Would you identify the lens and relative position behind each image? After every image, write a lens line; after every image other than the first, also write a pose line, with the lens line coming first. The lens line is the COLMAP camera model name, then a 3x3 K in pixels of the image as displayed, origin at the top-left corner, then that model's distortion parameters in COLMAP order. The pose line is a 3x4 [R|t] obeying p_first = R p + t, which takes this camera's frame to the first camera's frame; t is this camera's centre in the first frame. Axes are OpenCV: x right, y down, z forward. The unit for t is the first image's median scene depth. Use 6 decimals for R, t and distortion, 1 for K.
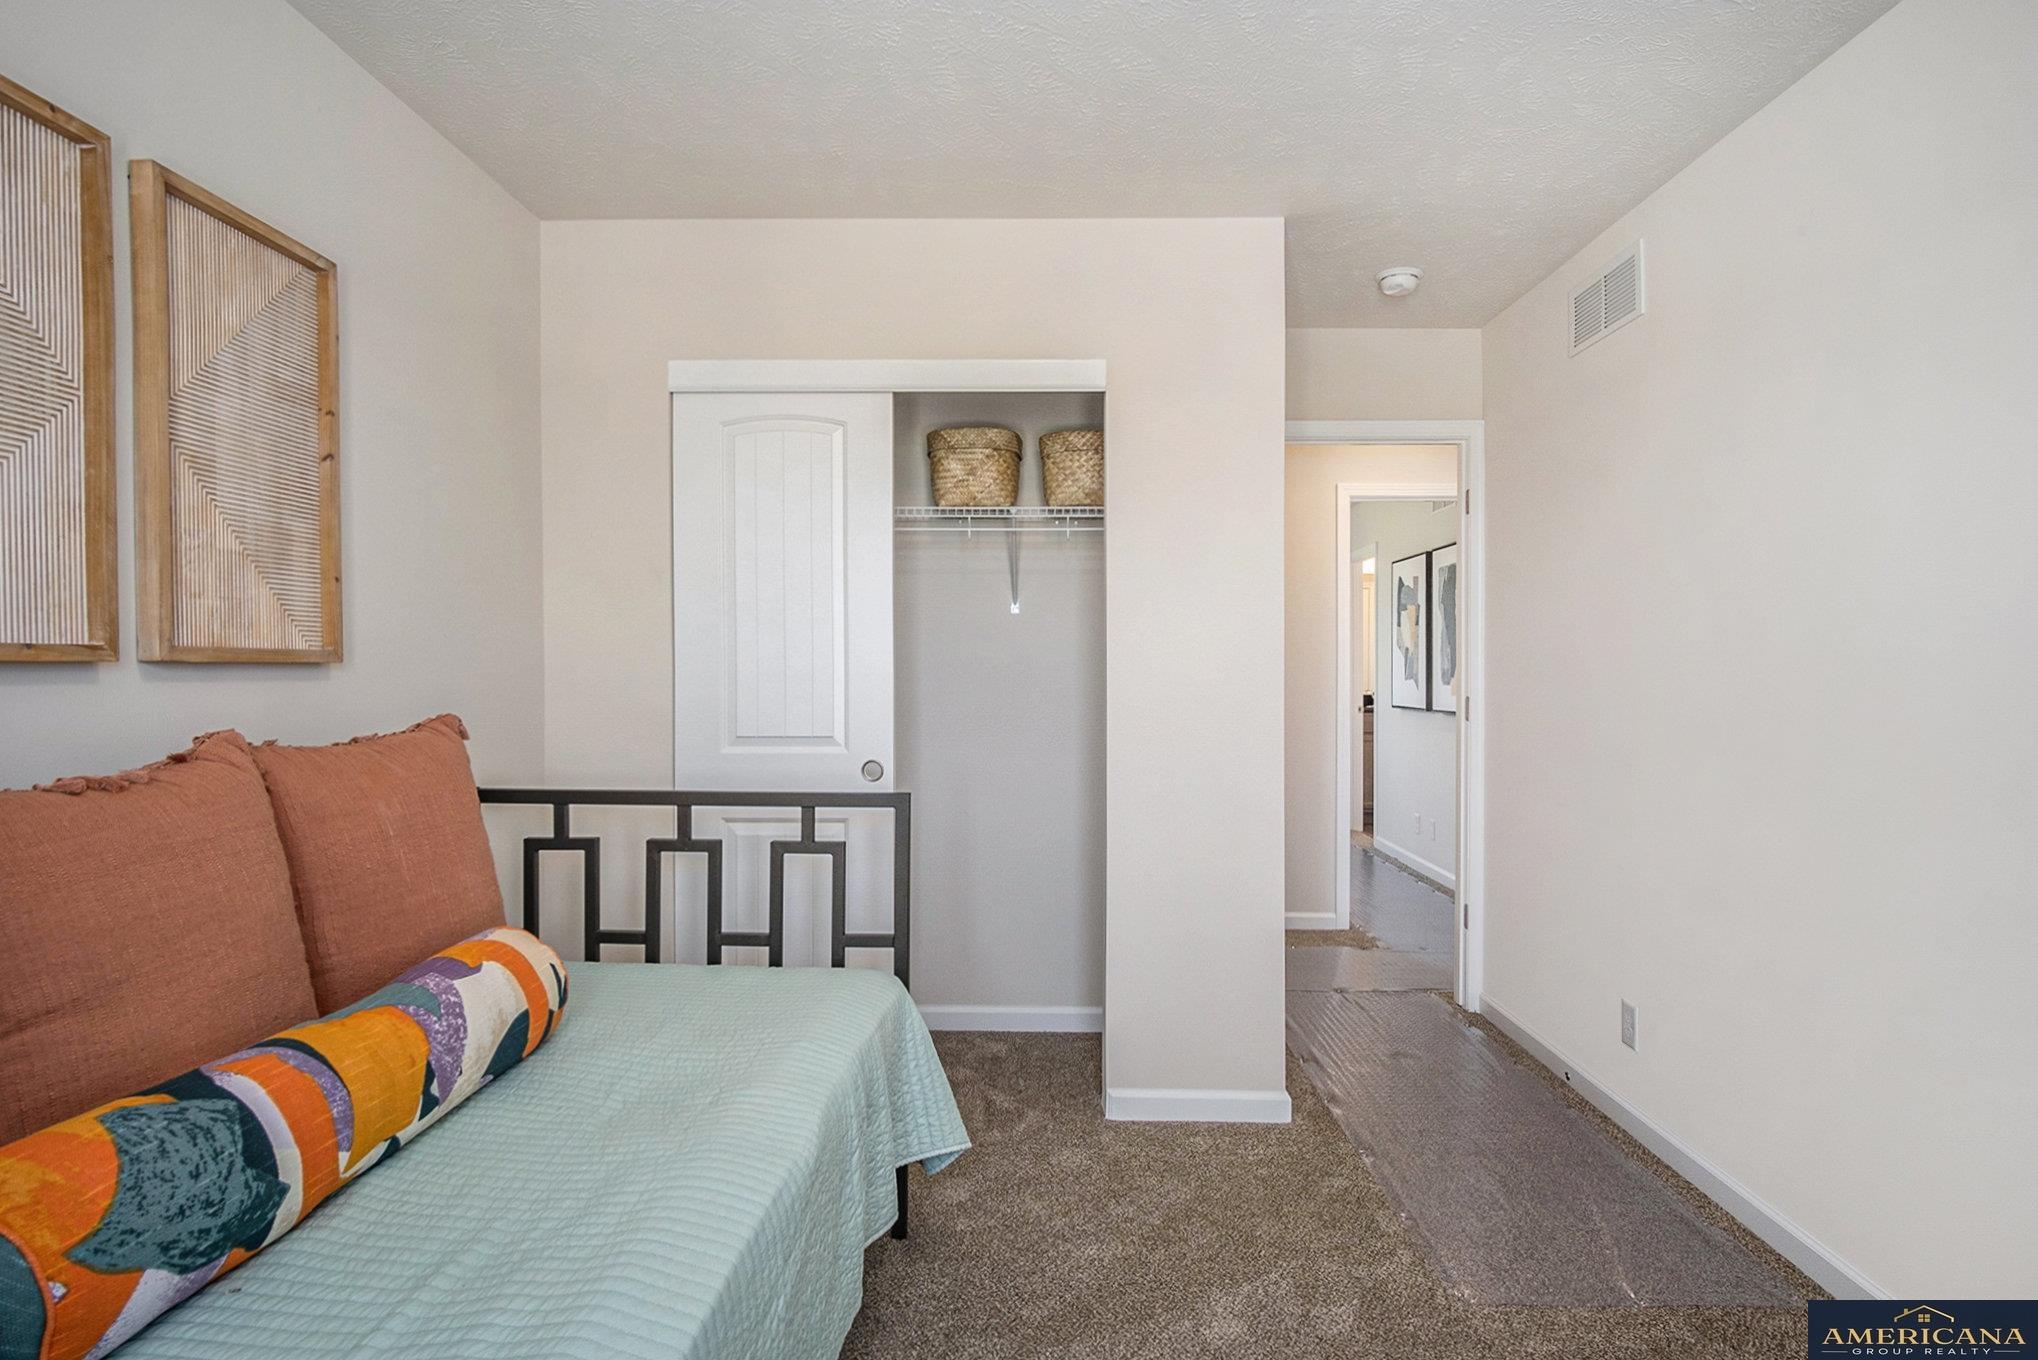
lens RADIAL K [[1101.3, 0, 1016.2], [0, 1101.3, 677.8], [0, 0, 1]] dist [0.003618, 0.000439]
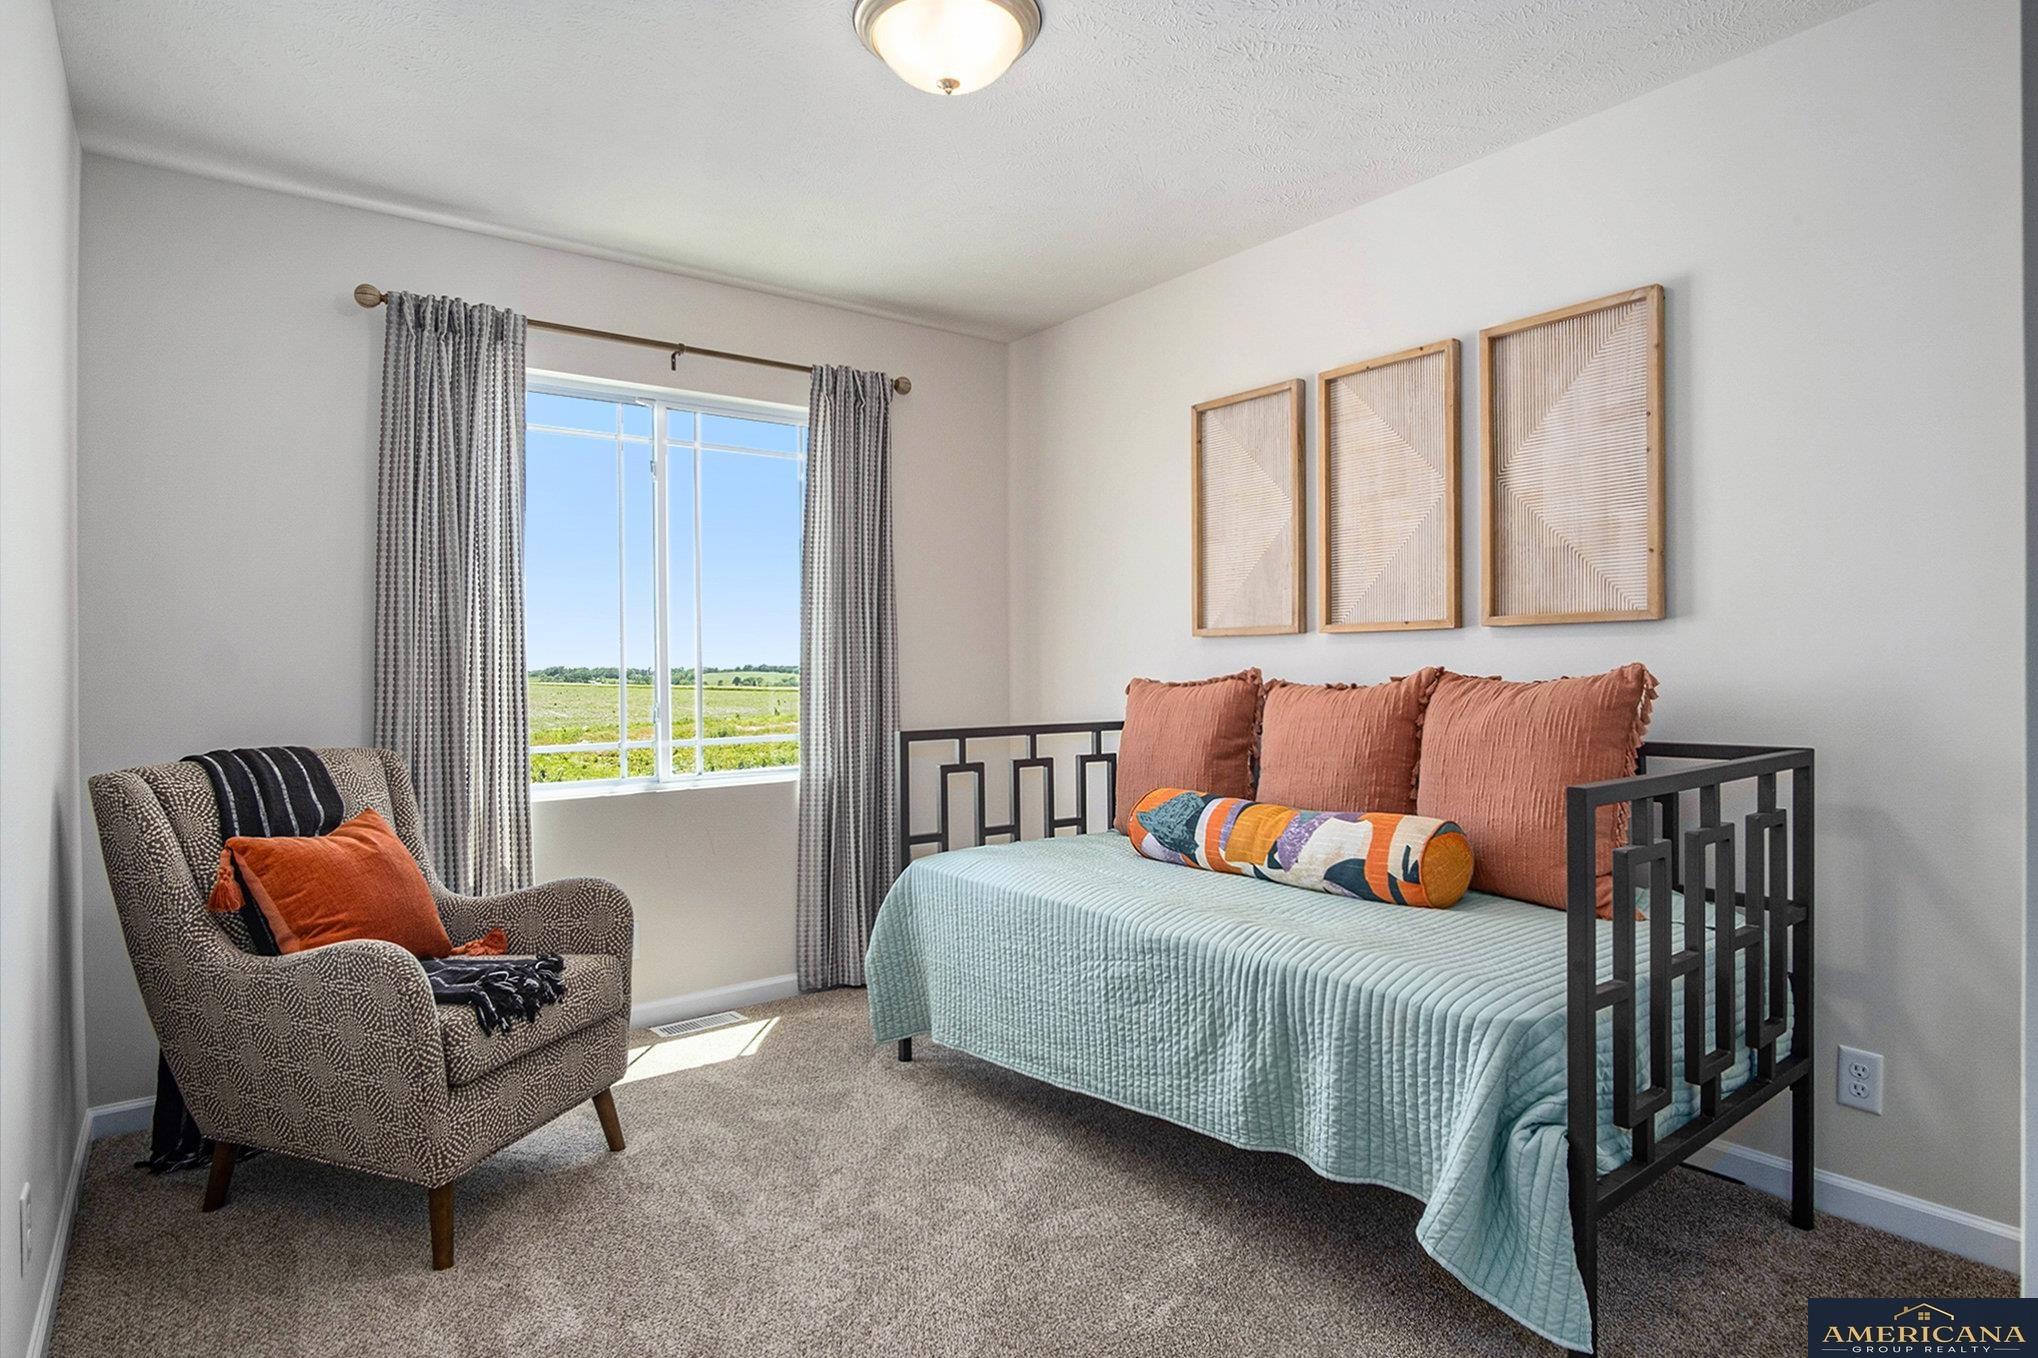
lens RADIAL K [[1101.3, 0, 1017.2], [0, 1101.3, 672.3], [0, 0, 1]] dist [0.003618, 0.000439]
pose [[-0.770975, 0.006790, -0.636829, 0.979402], [-0.001216, 0.999926, 0.012134, 0.042032], [0.636864, 0.010129, -0.770910, 2.146560]]
